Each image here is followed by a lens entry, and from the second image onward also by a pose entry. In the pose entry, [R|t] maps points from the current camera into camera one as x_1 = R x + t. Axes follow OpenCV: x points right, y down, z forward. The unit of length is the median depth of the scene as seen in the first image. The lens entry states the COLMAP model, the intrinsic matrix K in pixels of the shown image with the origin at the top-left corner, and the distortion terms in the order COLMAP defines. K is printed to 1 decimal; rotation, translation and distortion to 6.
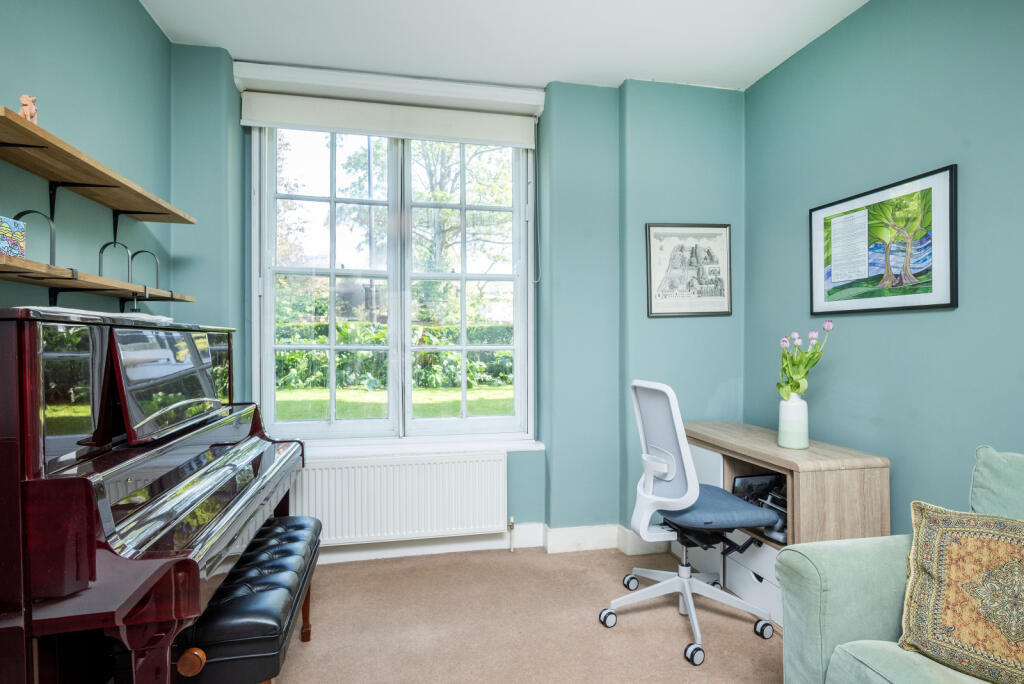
lens RADIAL K [[543.4, 0, 510.0], [0, 543.4, 345.9], [0, 0, 1]] dist [-0.000954, -0.000456]
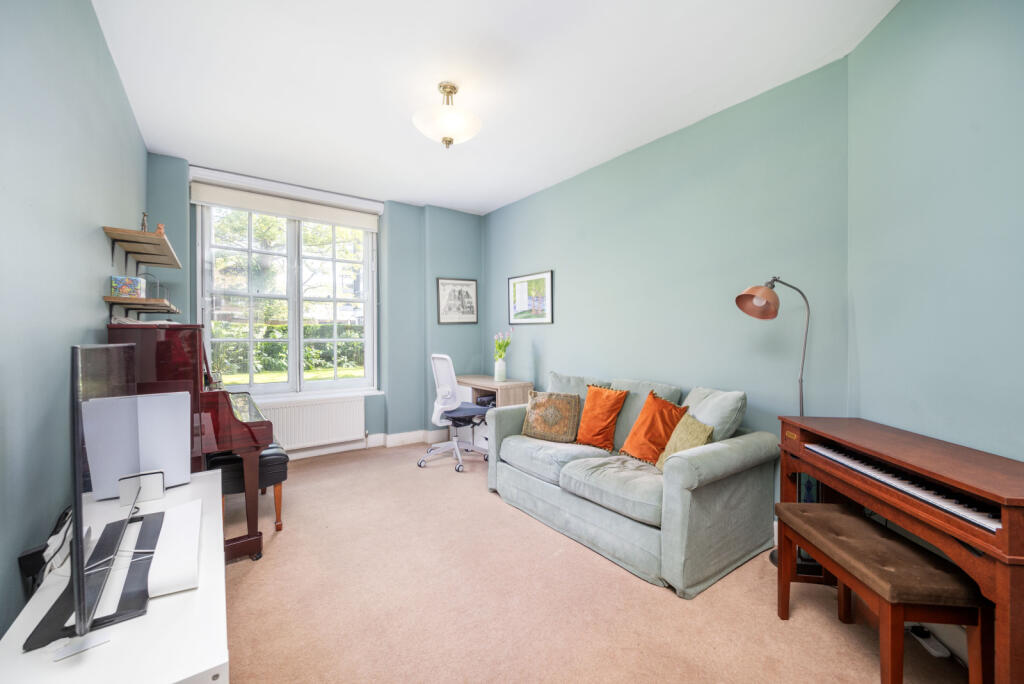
lens RADIAL K [[412.6, 0, 511.6], [0, 412.6, 335.6], [0, 0, 1]] dist [-0.000959, -0.000164]
pose [[0.906735, -0.002606, 0.421693, -0.145138], [0.005143, 0.999975, -0.004878, -0.002387], [-0.421669, 0.006592, 0.906726, -0.504724]]
